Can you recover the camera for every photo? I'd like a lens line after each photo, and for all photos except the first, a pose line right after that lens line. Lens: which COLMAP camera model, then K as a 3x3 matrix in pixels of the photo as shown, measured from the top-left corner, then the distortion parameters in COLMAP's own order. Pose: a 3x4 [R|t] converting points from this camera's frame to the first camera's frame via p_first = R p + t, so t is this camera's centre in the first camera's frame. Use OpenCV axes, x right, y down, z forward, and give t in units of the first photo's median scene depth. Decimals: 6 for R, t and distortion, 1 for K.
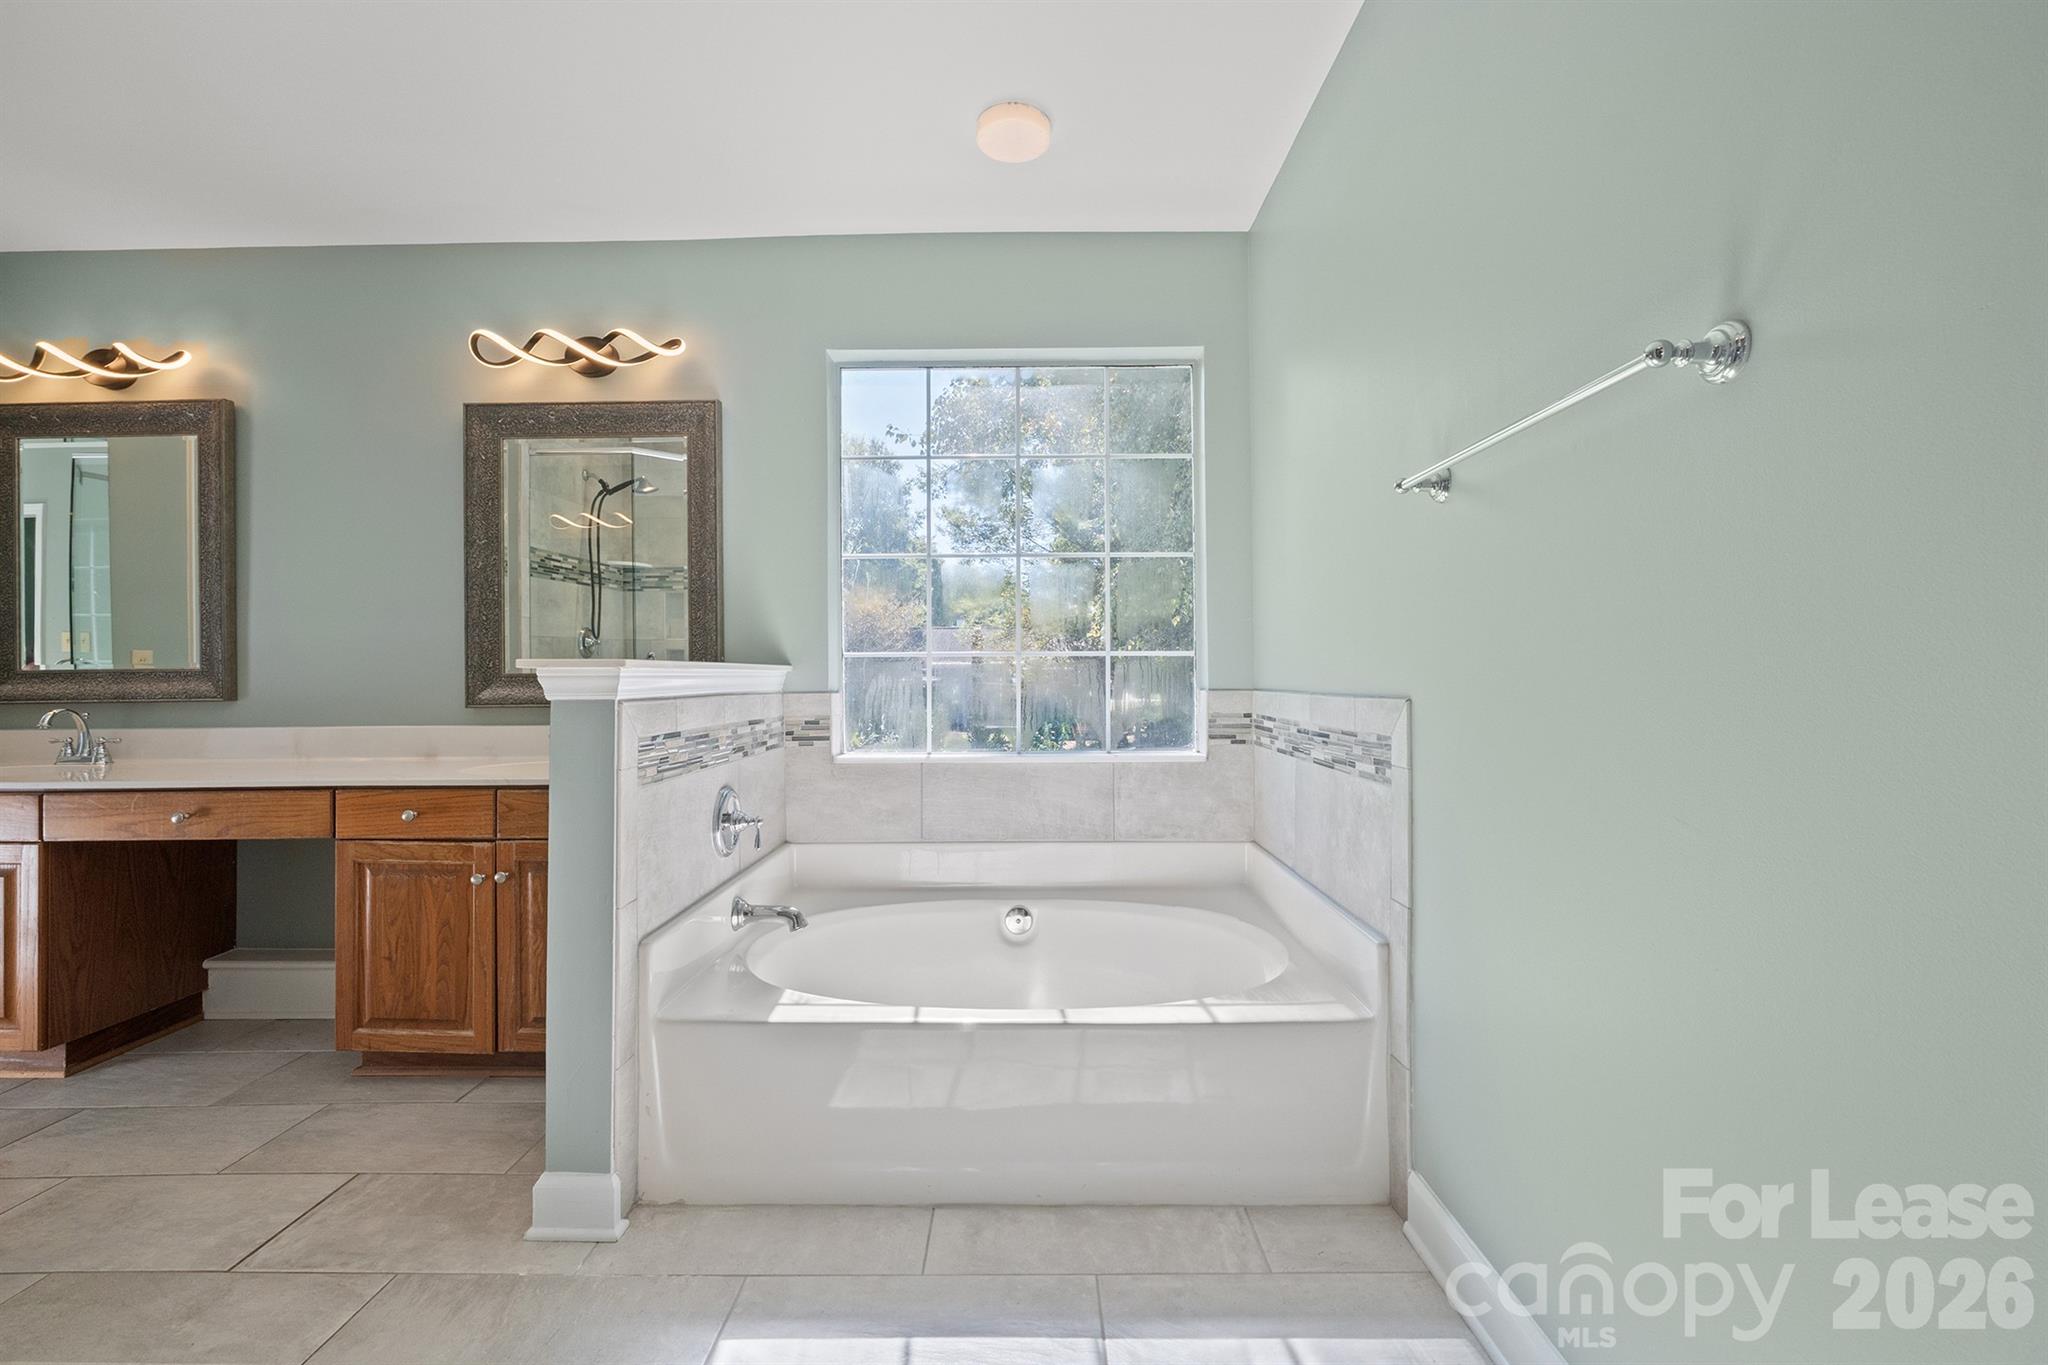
lens RADIAL K [[871.3, 0, 1021.6], [0, 871.3, 695.4], [0, 0, 1]] dist [-0.007561, -0.000203]
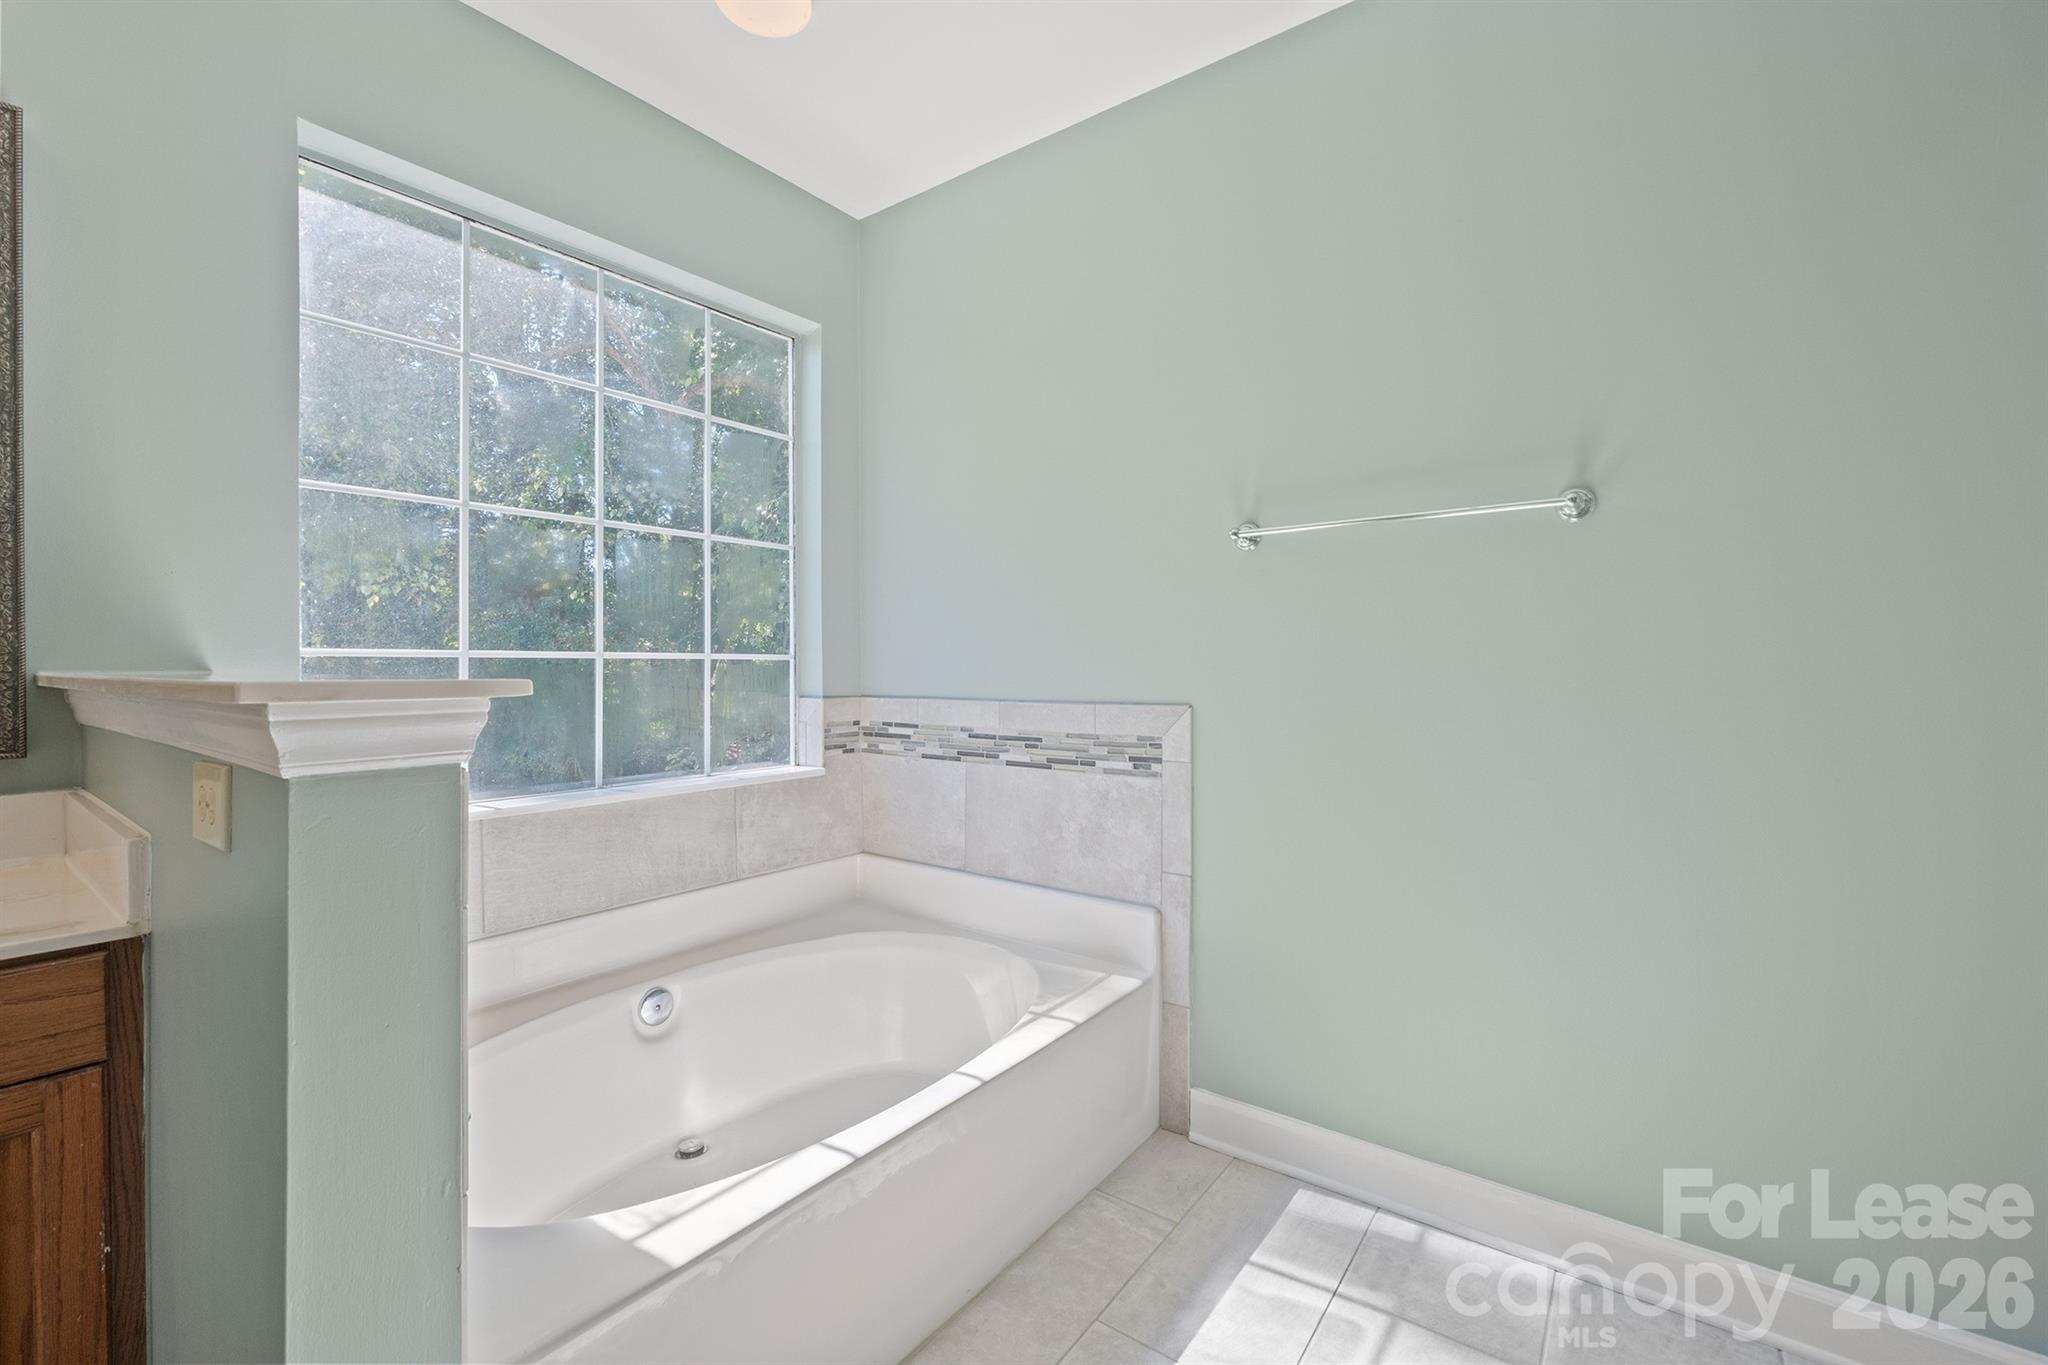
lens RADIAL K [[863.8, 0, 1020.7], [0, 863.8, 693.4], [0, 0, 1]] dist [-0.009720, -0.000048]
pose [[0.589087, -0.023196, 0.807737, -0.418905], [0.017088, 0.999722, 0.016248, -0.022762], [-0.807889, 0.004231, 0.589319, 0.298568]]
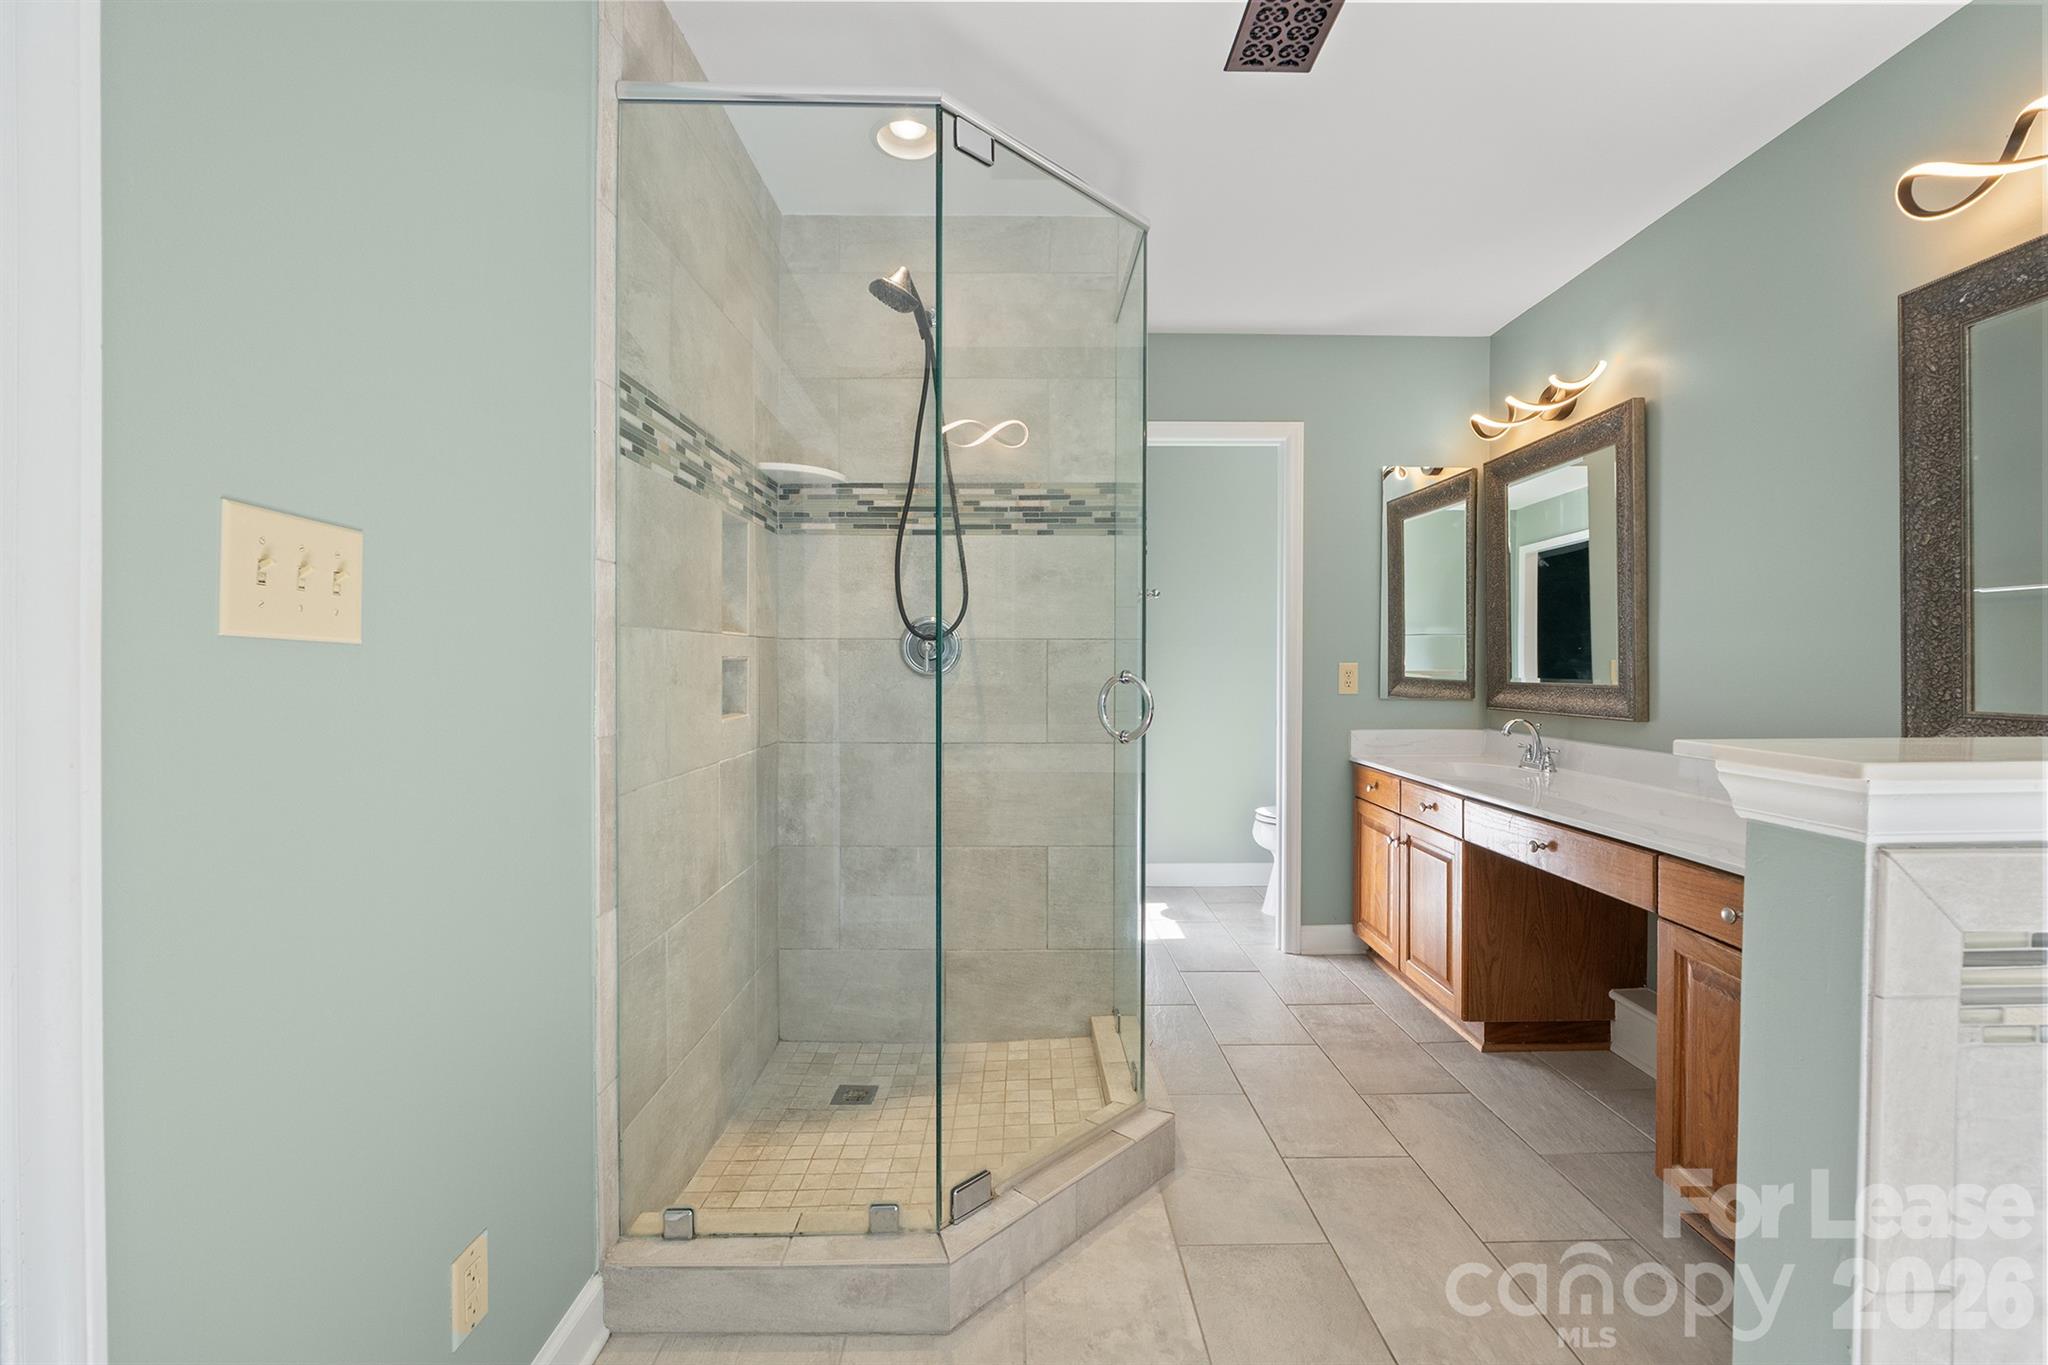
lens RADIAL K [[858.4, 0, 1032.9], [0, 858.4, 668.3], [0, 0, 1]] dist [-0.004692, -0.000220]
pose [[0.025695, 0.012876, -0.999587, -0.014918], [-0.016566, 0.999785, 0.012453, -0.053300], [0.999533, 0.016239, 0.025903, 0.335266]]
